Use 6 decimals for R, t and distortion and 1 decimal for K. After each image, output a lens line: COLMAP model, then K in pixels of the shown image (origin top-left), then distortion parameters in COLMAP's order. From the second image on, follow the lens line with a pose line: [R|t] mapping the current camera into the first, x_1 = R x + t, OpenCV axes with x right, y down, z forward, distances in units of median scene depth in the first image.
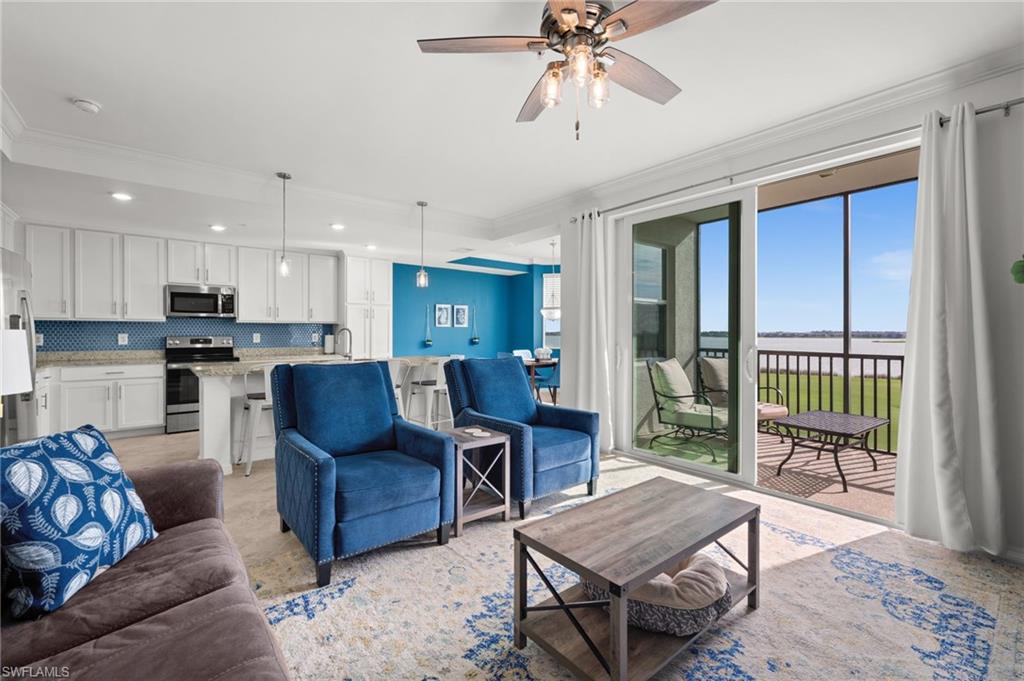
lens RADIAL K [[440.7, 0, 513.3], [0, 440.7, 332.7], [0, 0, 1]] dist [0.000122, 0.000079]
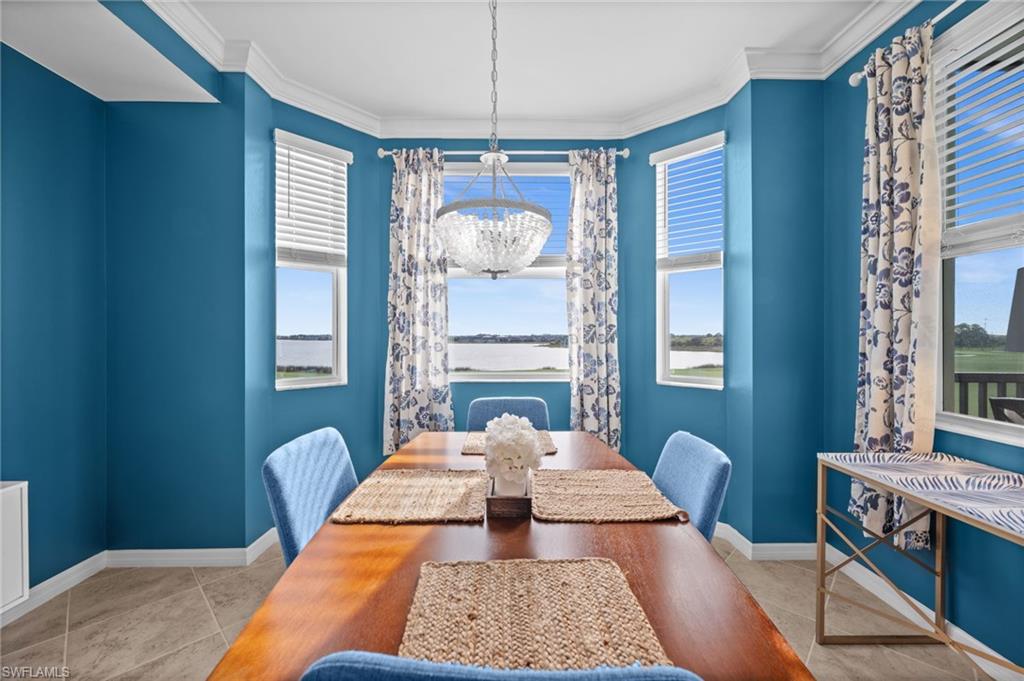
lens RADIAL K [[411.4, 0, 511.7], [0, 411.4, 338.9], [0, 0, 1]] dist [-0.003380, 0.000021]
pose [[0.615171, -0.005784, 0.788372, -0.079494], [0.000283, 0.999975, 0.007116, 0.001607], [-0.788393, -0.004155, 0.615157, 1.168189]]
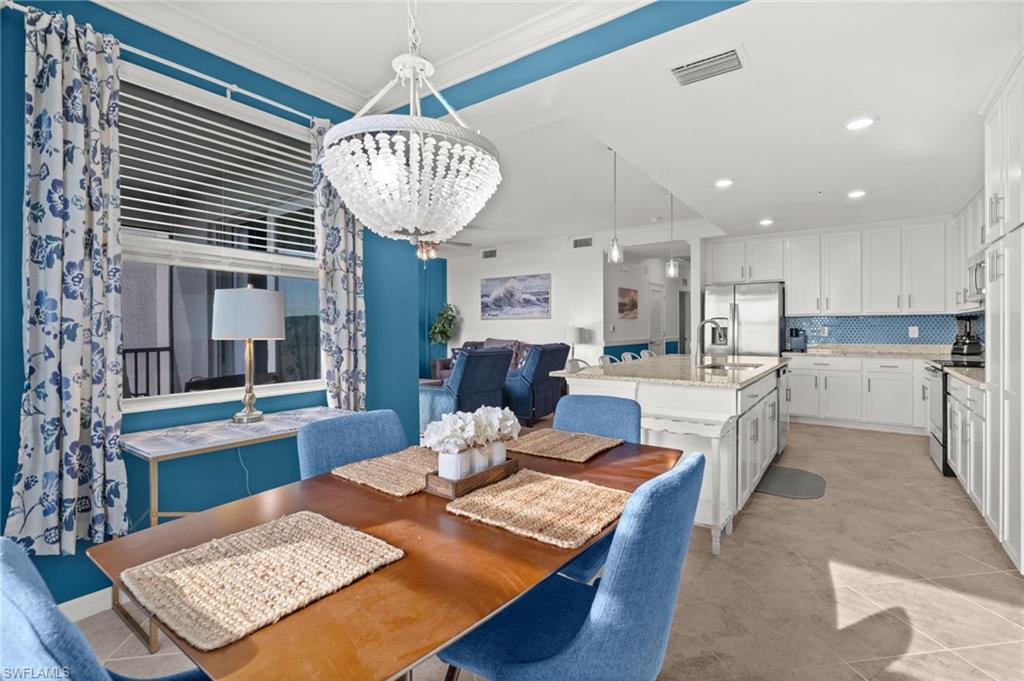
lens RADIAL K [[463.0, 0, 508.9], [0, 463.0, 328.2], [0, 0, 1]] dist [0.011057, -0.000096]
pose [[-0.969307, 0.003352, -0.245832, 0.134459], [0.003922, 0.999991, -0.001829, 0.002527], [0.245824, -0.002737, -0.969311, 1.550689]]
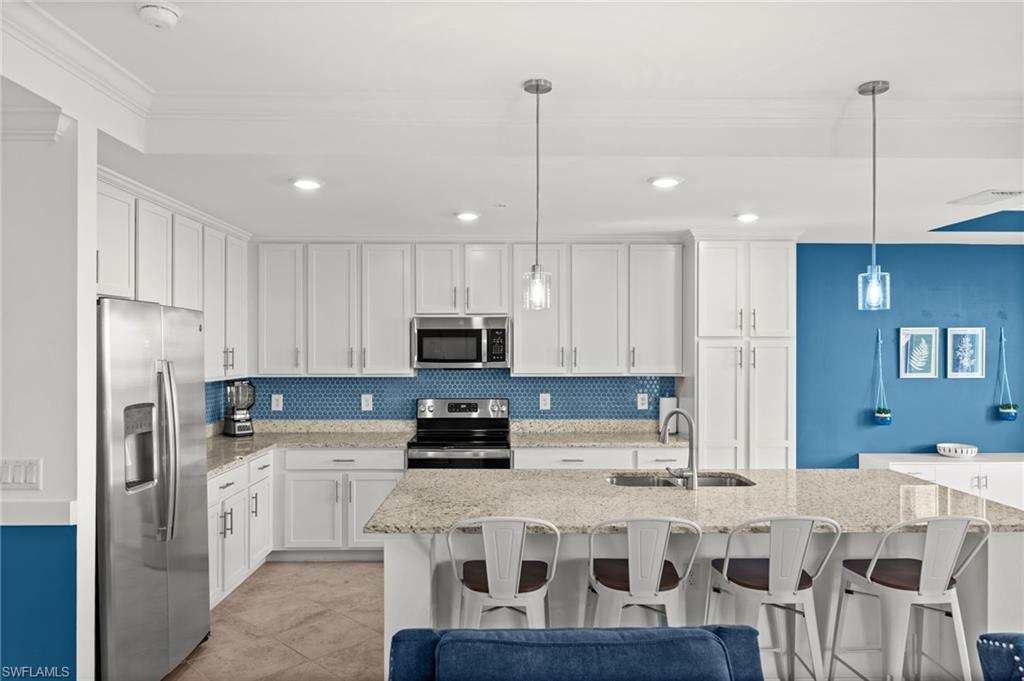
lens RADIAL K [[690.3, 0, 510.8], [0, 690.3, 340.3], [0, 0, 1]] dist [-0.002921, -0.000587]
pose [[0.783676, -0.006093, -0.621140, -0.078281], [0.000049, 0.999952, -0.009747, -0.067643], [0.621170, 0.007608, 0.783639, 0.326165]]
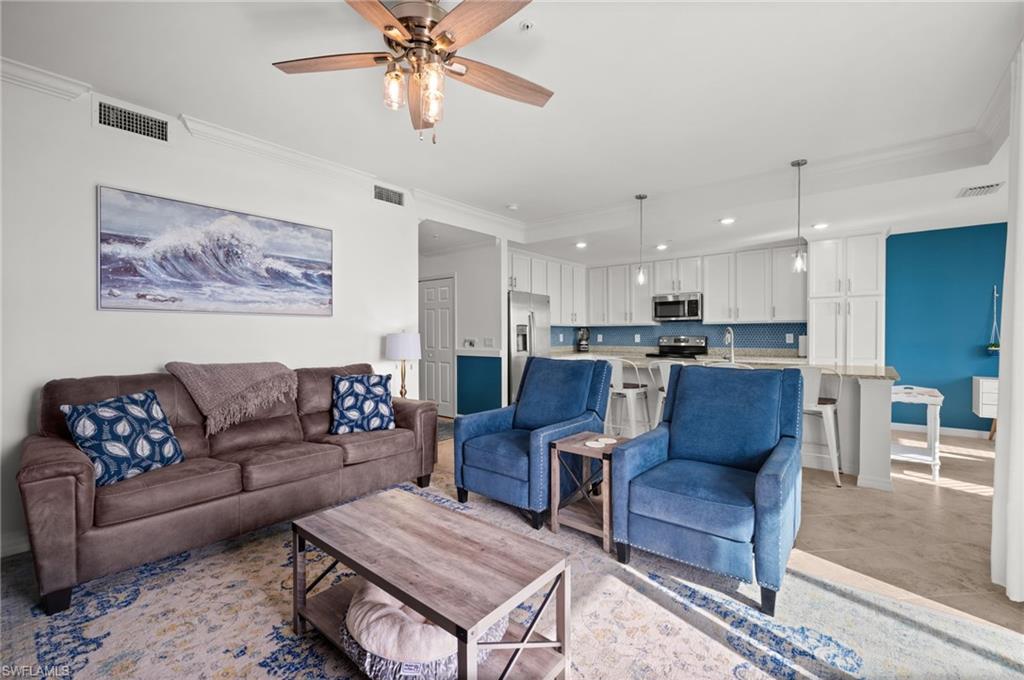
lens RADIAL K [[436.8, 0, 513.6], [0, 436.8, 338.3], [0, 0, 1]] dist [-0.000619, 0.000009]
pose [[0.194089, 0.008312, -0.980949, 0.407401], [0.004013, 0.999949, 0.009267, 0.000497], [0.980976, -0.005736, 0.194046, 0.341245]]
